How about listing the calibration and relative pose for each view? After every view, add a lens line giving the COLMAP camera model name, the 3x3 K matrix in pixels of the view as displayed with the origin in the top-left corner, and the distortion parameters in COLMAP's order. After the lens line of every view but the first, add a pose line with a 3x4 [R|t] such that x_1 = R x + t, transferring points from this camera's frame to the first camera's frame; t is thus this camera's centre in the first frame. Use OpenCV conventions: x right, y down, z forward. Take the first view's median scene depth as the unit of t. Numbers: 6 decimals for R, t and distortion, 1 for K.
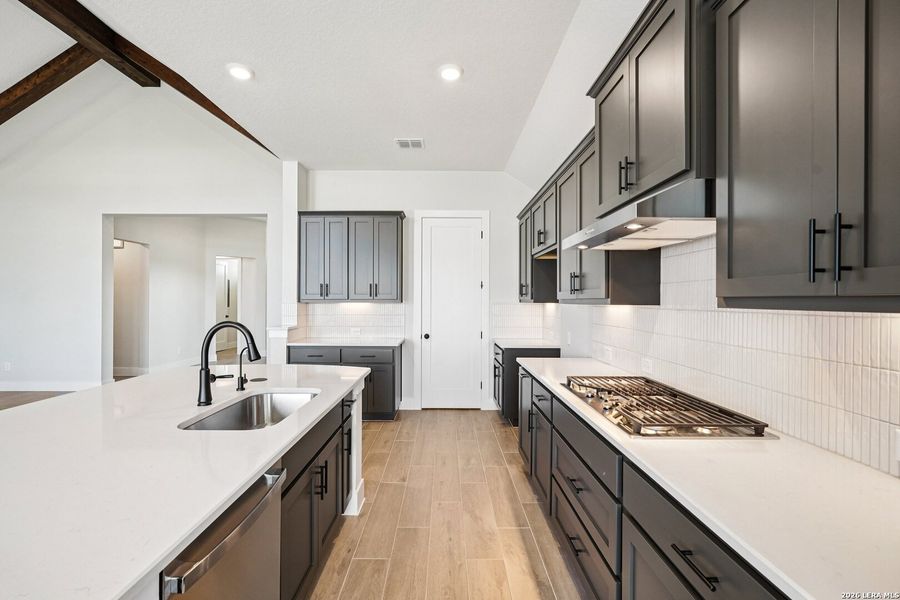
lens RADIAL K [[400.2, 0, 440.9], [0, 400.2, 298.1], [0, 0, 1]] dist [-0.013342, 0.004749]
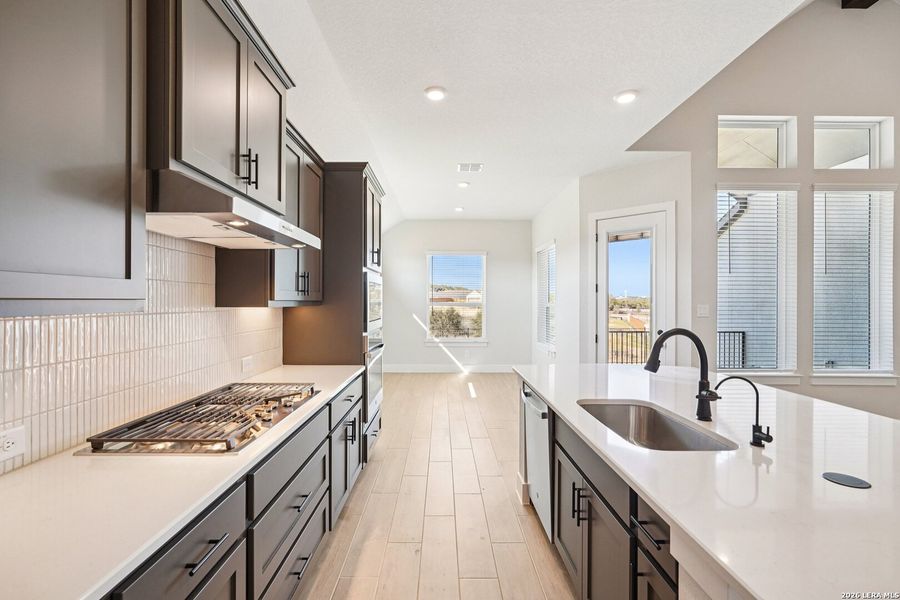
lens RADIAL K [[400.2, 0, 446.6], [0, 400.2, 299.9], [0, 0, 1]] dist [-0.013342, 0.004749]
pose [[-0.999867, -0.005939, -0.015195, 0.009827], [-0.005850, 0.999965, -0.005915, -0.000137], [0.015229, -0.005825, -0.999867, 1.191259]]
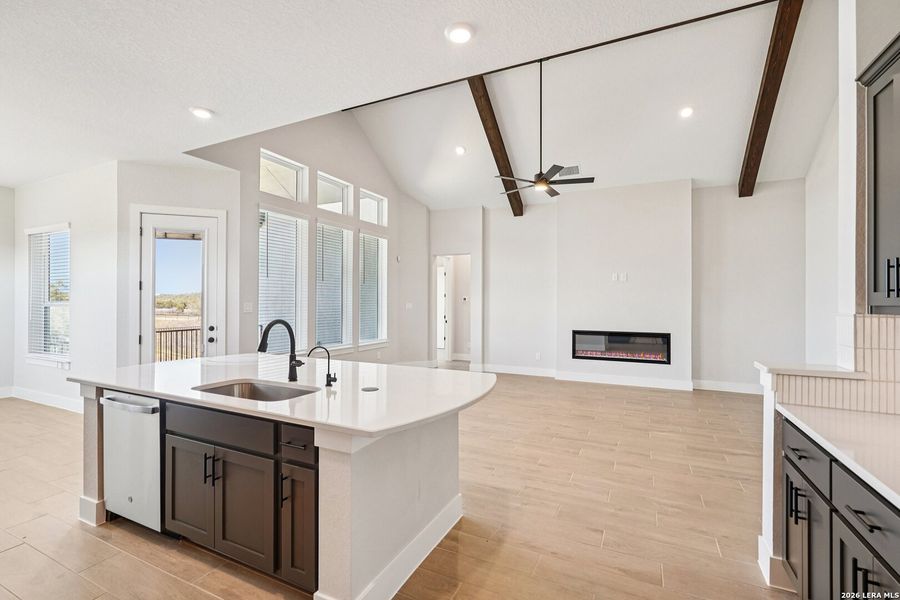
lens RADIAL K [[400.2, 0, 445.3], [0, 400.2, 296.5], [0, 0, 1]] dist [-0.013342, 0.004749]
pose [[-0.435521, -0.015038, -0.900053, 0.236426], [-0.002592, 0.999877, -0.015452, 0.001081], [0.900175, -0.004397, -0.435507, 1.276590]]
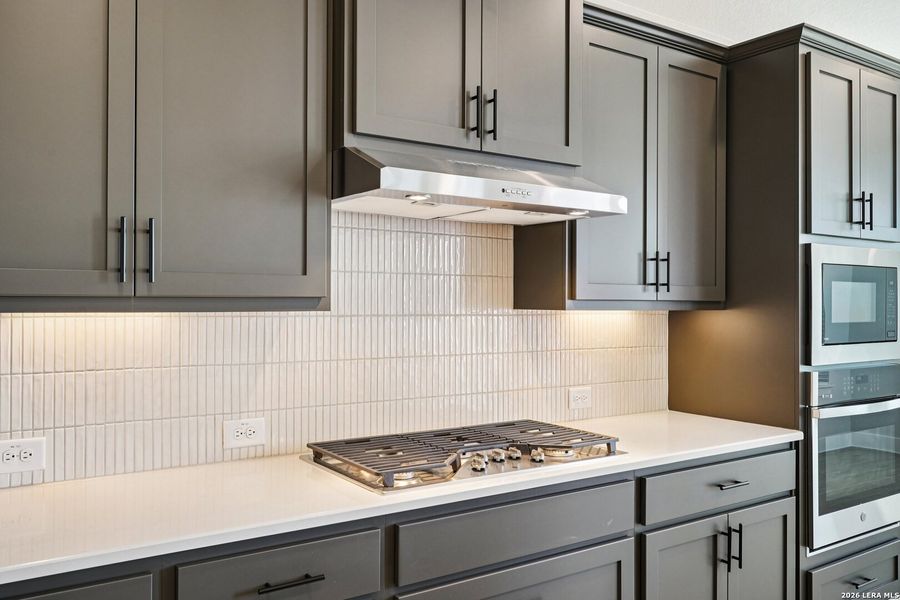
lens RADIAL K [[731.3, 0, 441.4], [0, 731.3, 287.9], [0, 0, 1]] dist [-0.010106, 0.003485]
pose [[-0.564654, 0.001921, 0.825325, -0.304433], [-0.014199, 0.999827, -0.012041, -0.003132], [-0.825205, -0.018517, -0.564529, 1.067756]]
